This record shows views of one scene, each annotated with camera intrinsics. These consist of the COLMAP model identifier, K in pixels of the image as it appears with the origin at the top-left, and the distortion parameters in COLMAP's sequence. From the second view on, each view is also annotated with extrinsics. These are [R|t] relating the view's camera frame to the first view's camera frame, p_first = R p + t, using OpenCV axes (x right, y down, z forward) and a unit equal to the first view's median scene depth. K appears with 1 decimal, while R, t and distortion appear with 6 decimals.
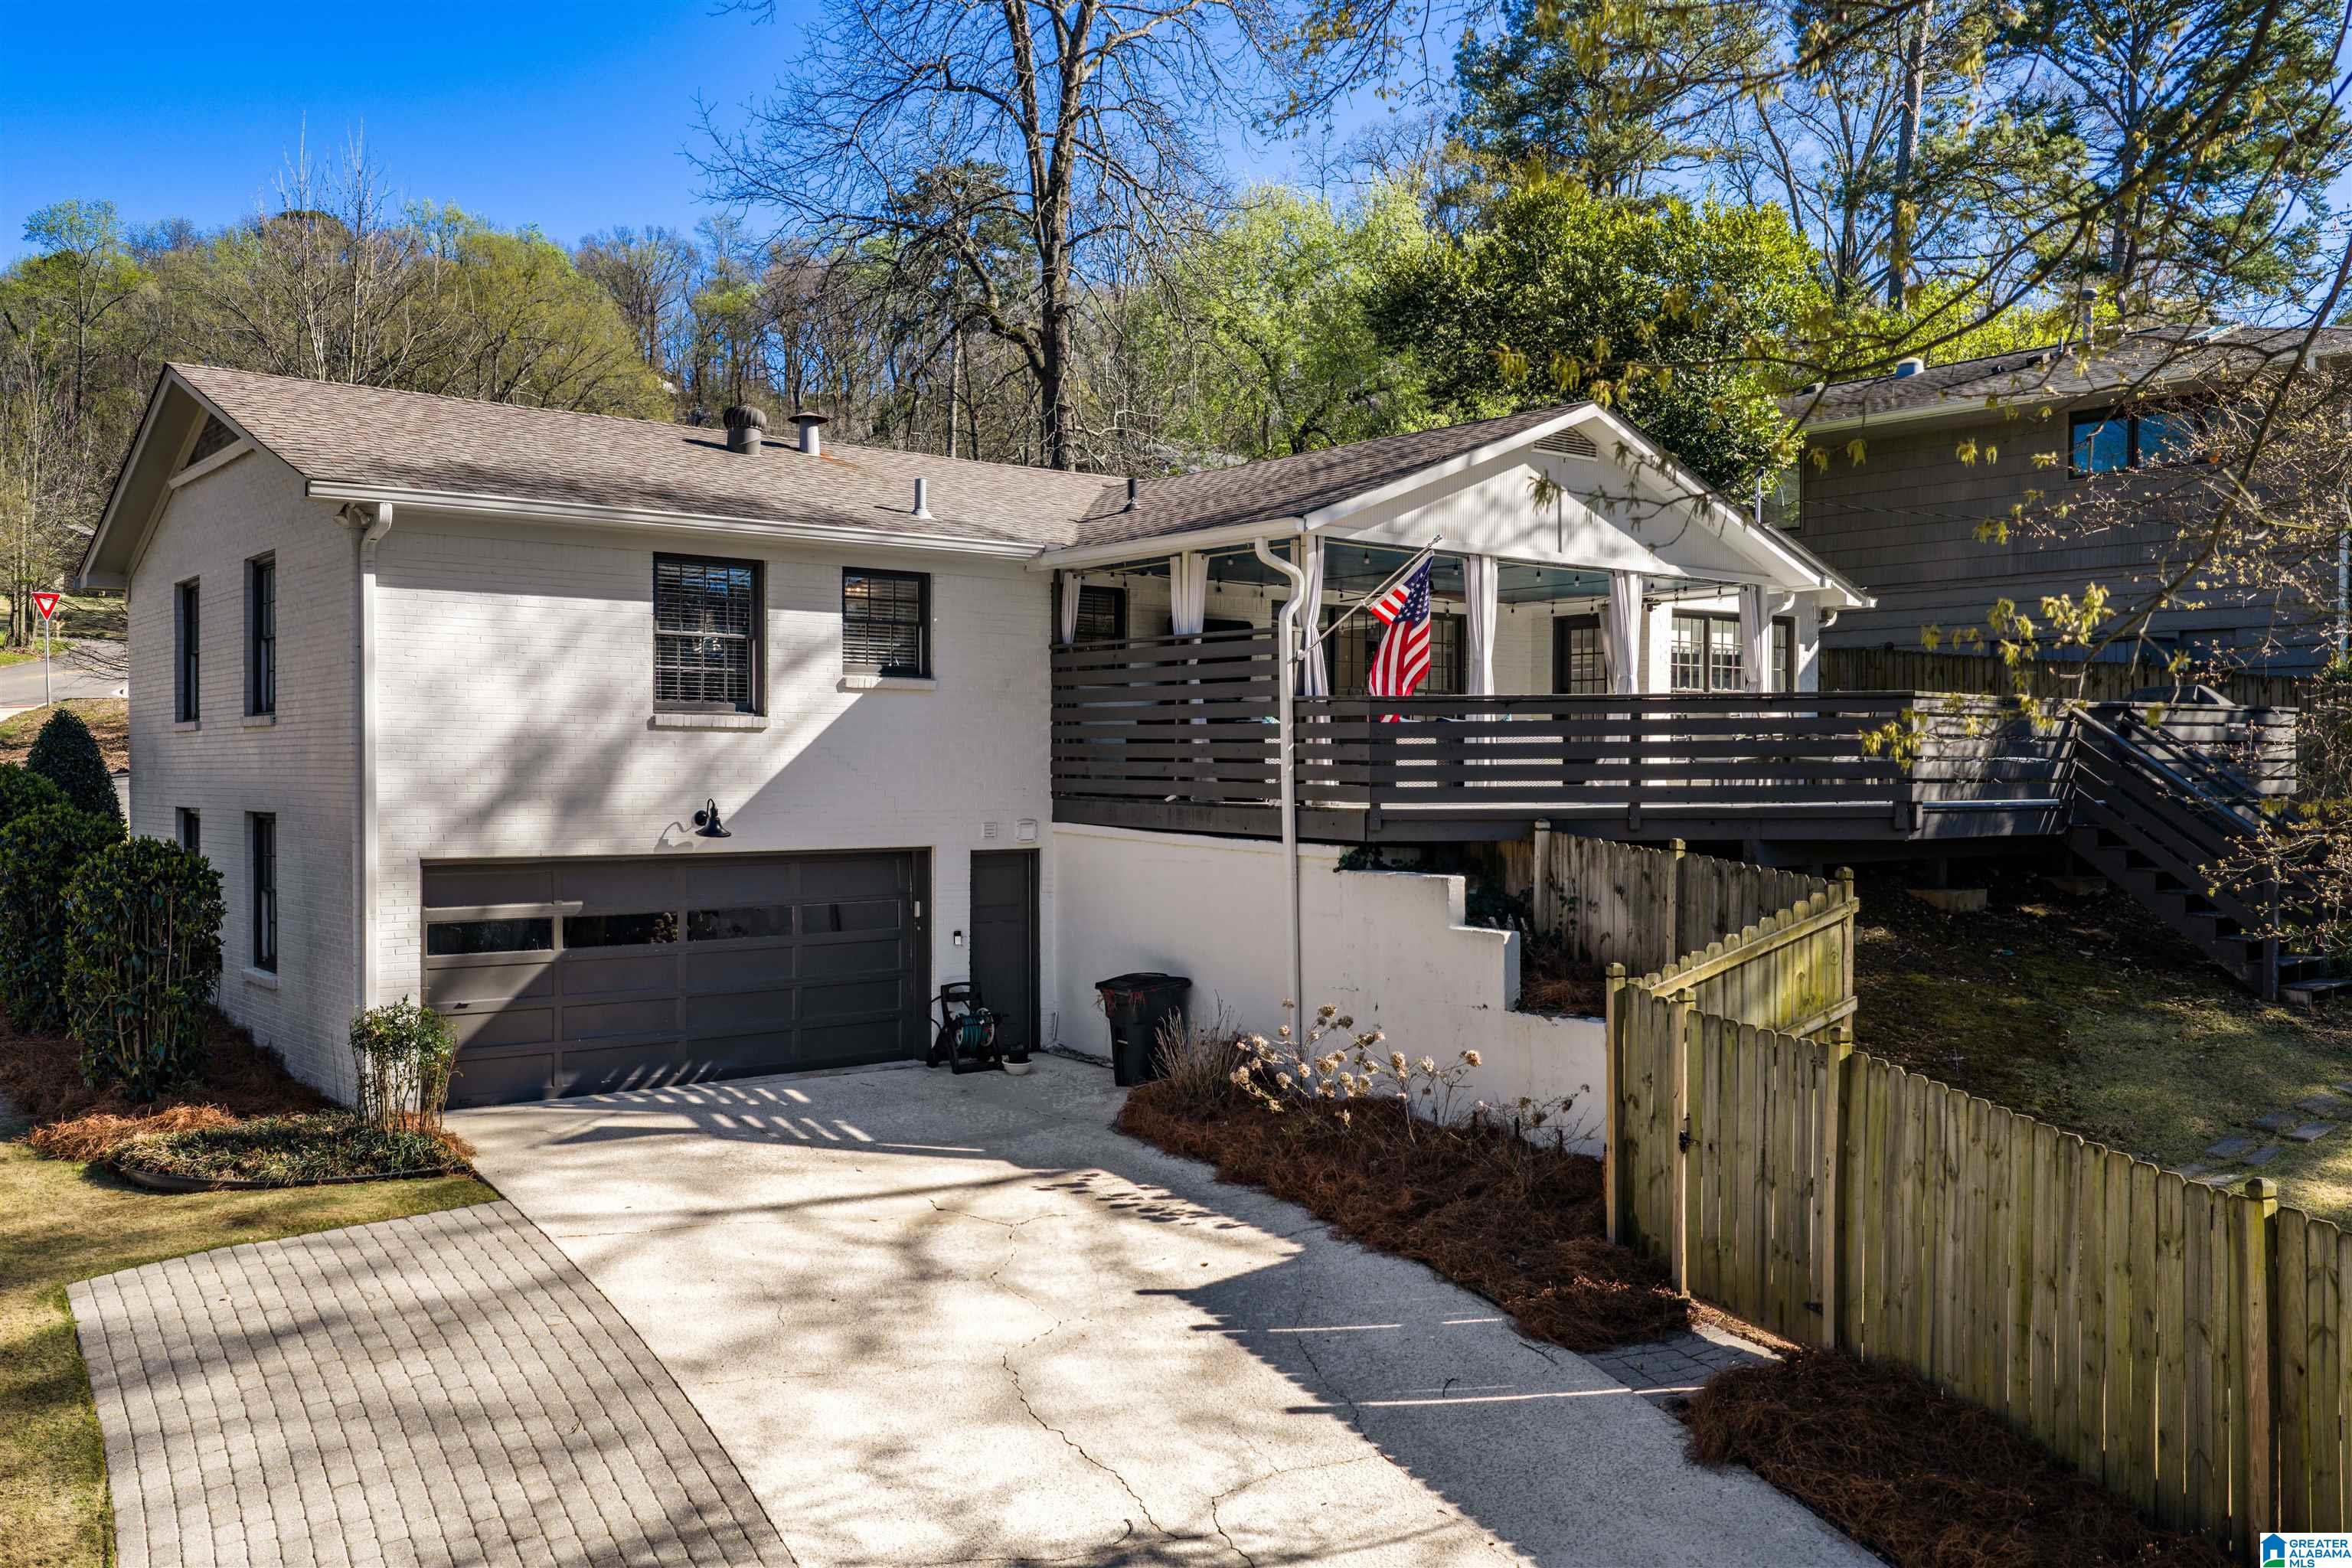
lens RADIAL K [[1931.1, 0, 1176.0], [0, 1931.1, 784.0], [0, 0, 1]] dist [0.005431, -0.010302]
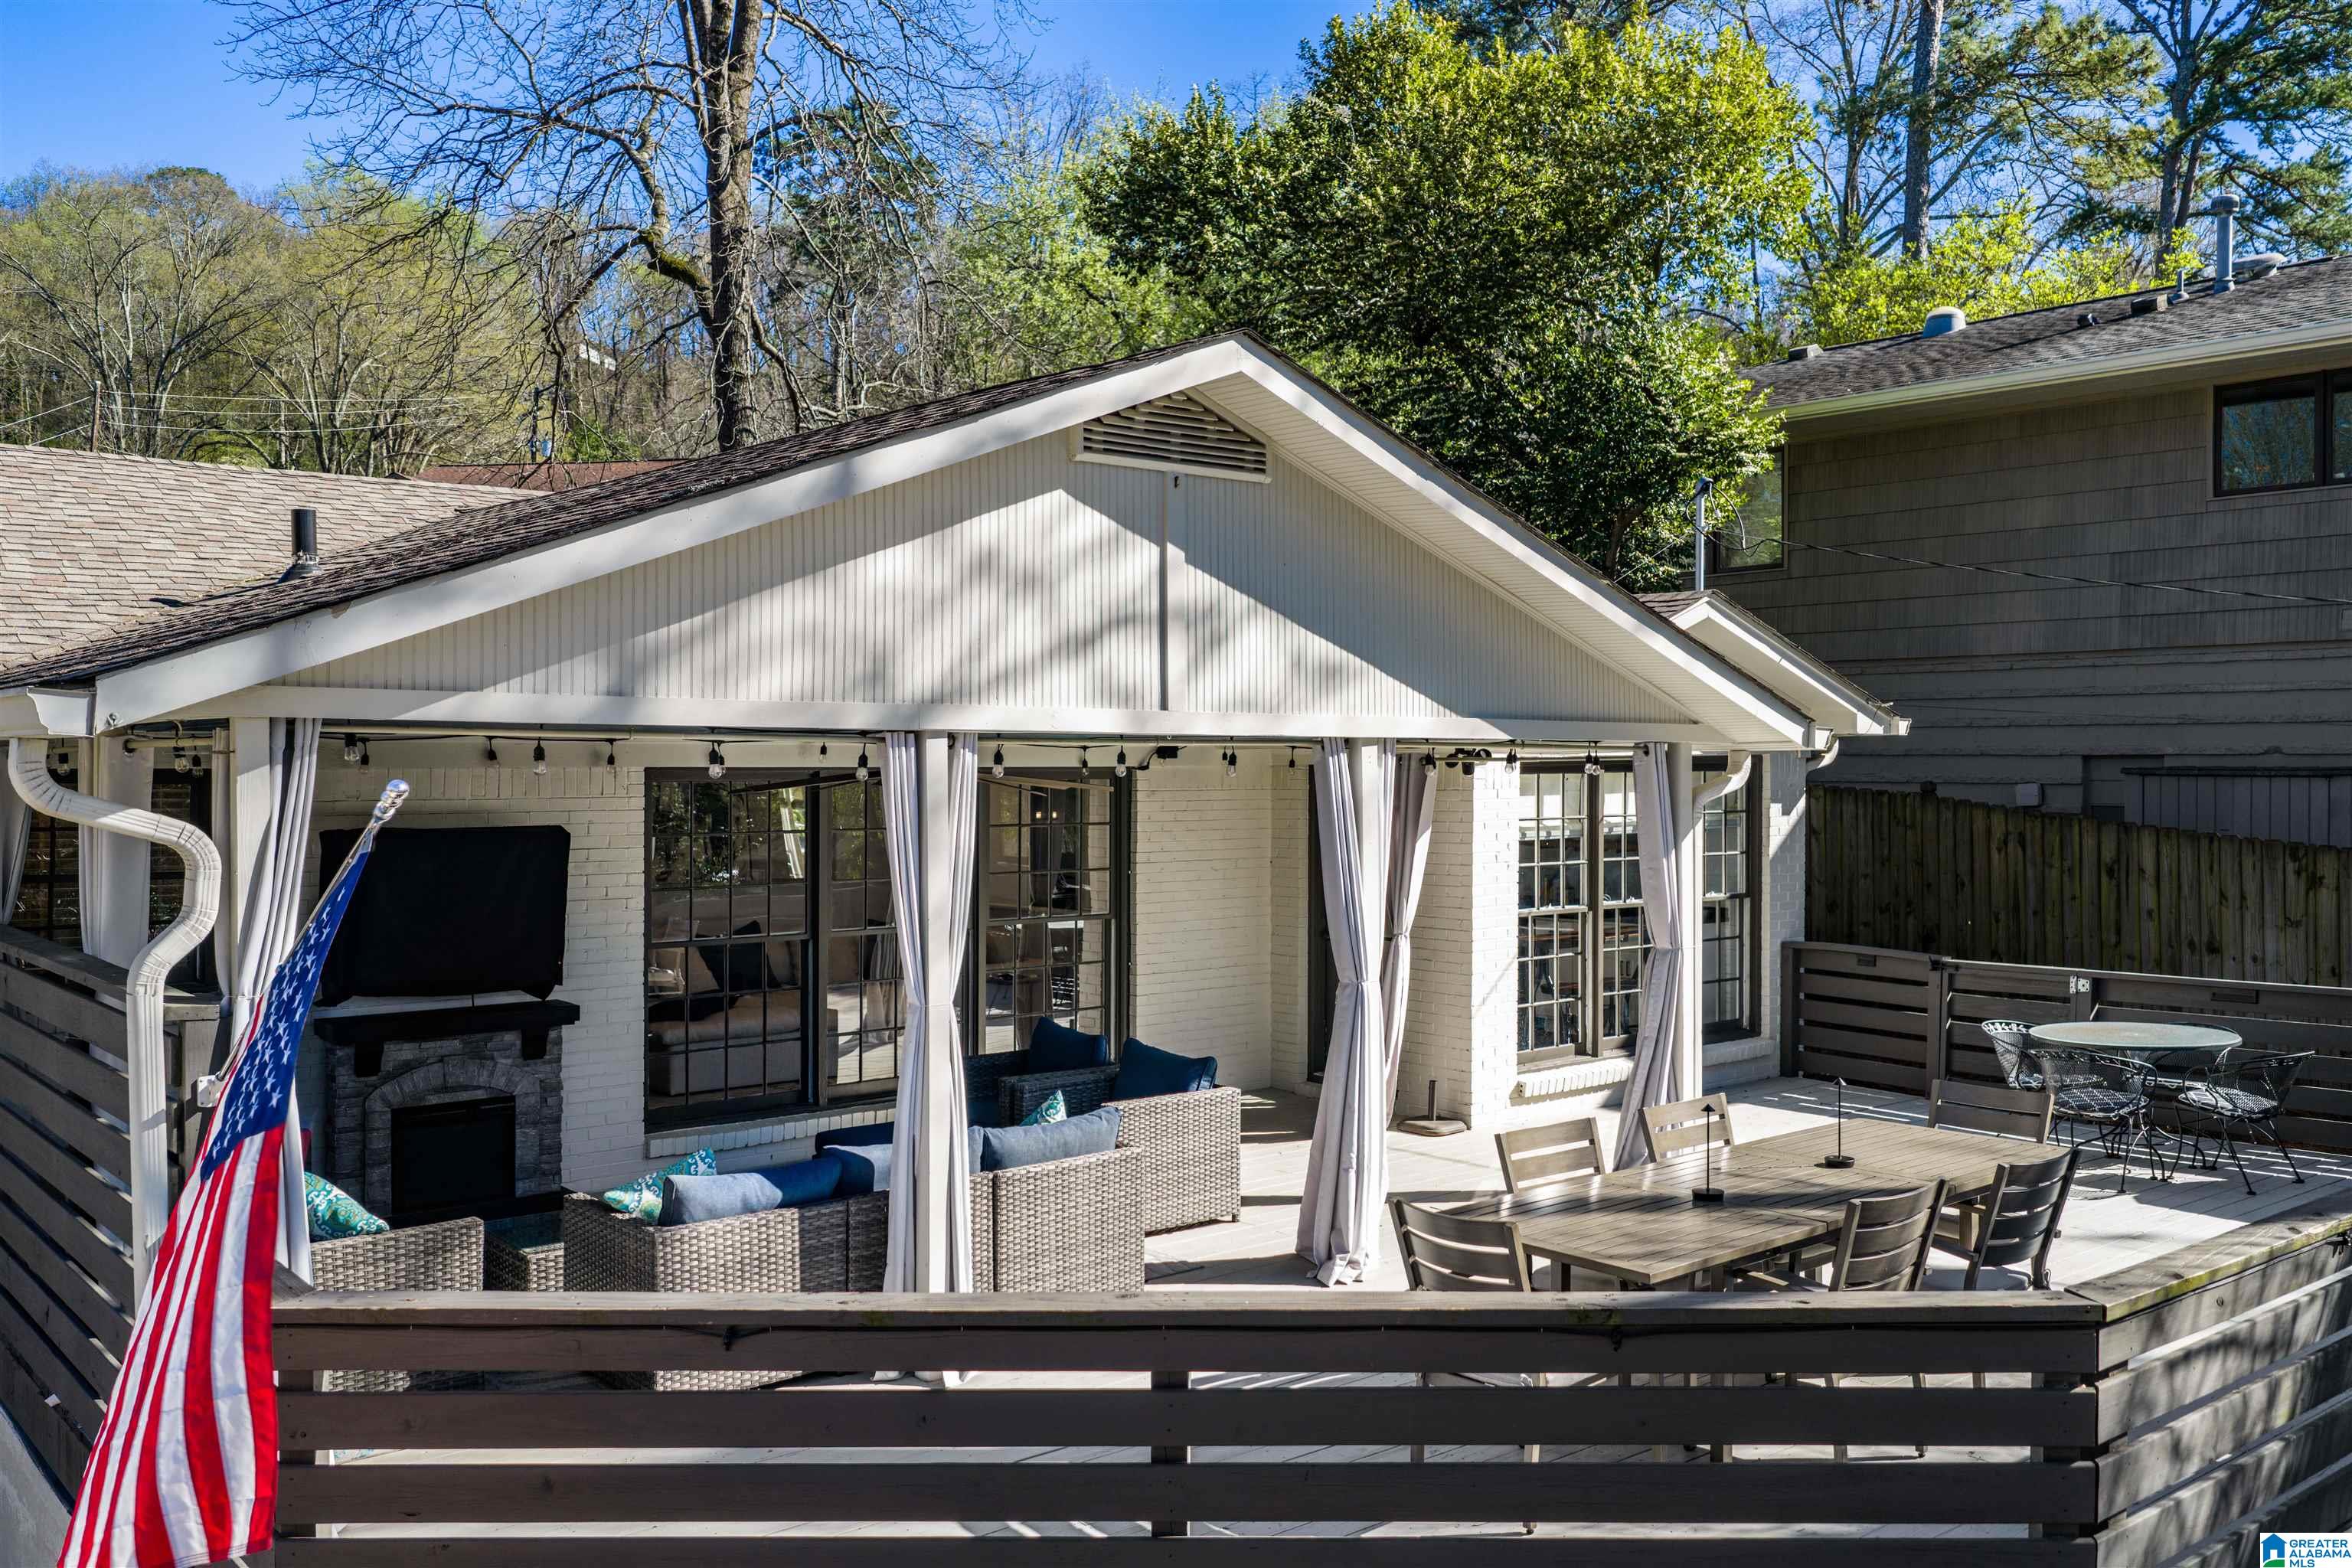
lens RADIAL K [[2005.8, 0, 1238.9], [0, 2005.8, 808.9], [0, 0, 1]] dist [-0.007072, 0.014514]
pose [[0.999215, -0.001893, 0.039566, 0.157600], [0.001374, 0.999913, 0.013142, -0.082595], [-0.039588, -0.013077, 0.999131, 0.462059]]
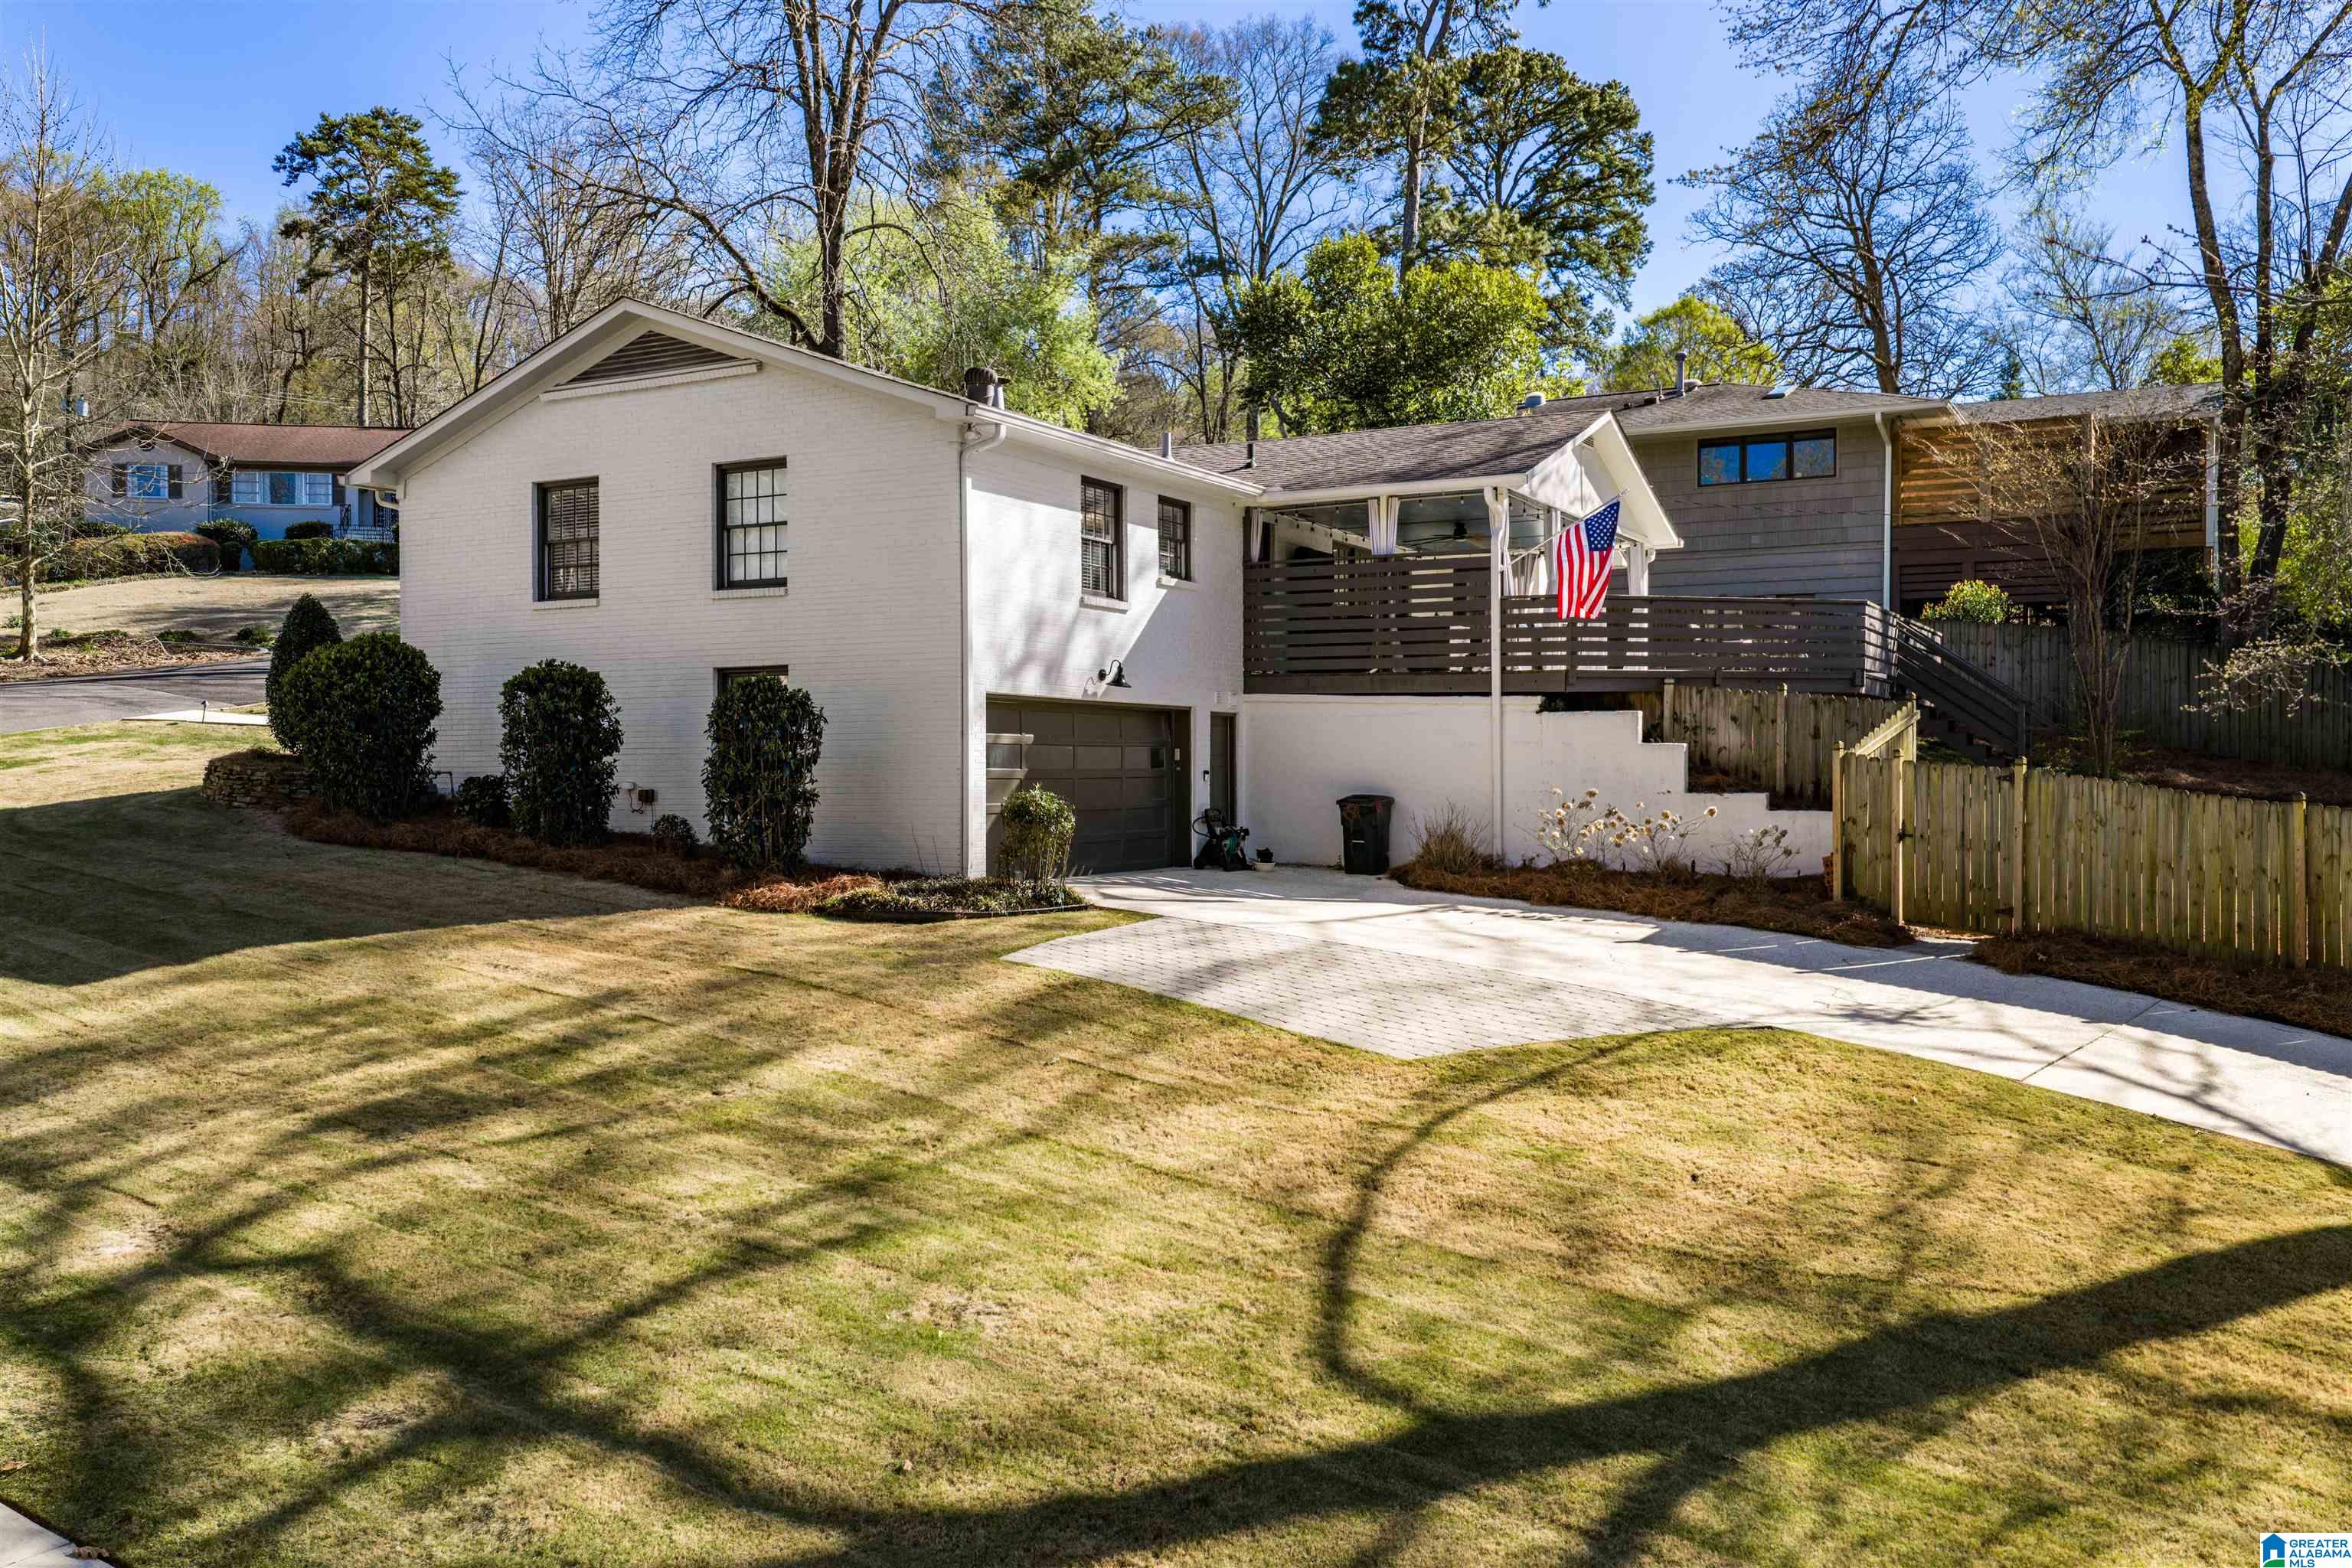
lens RADIAL K [[1931.1, 0, 1176.0], [0, 1931.1, 784.0], [0, 0, 1]] dist [0.005431, -0.010302]
pose [[0.920583, -0.007634, 0.390472, -0.546957], [0.008311, 0.999965, -0.000043, 0.070522], [-0.390458, 0.003285, 0.920615, -0.189772]]
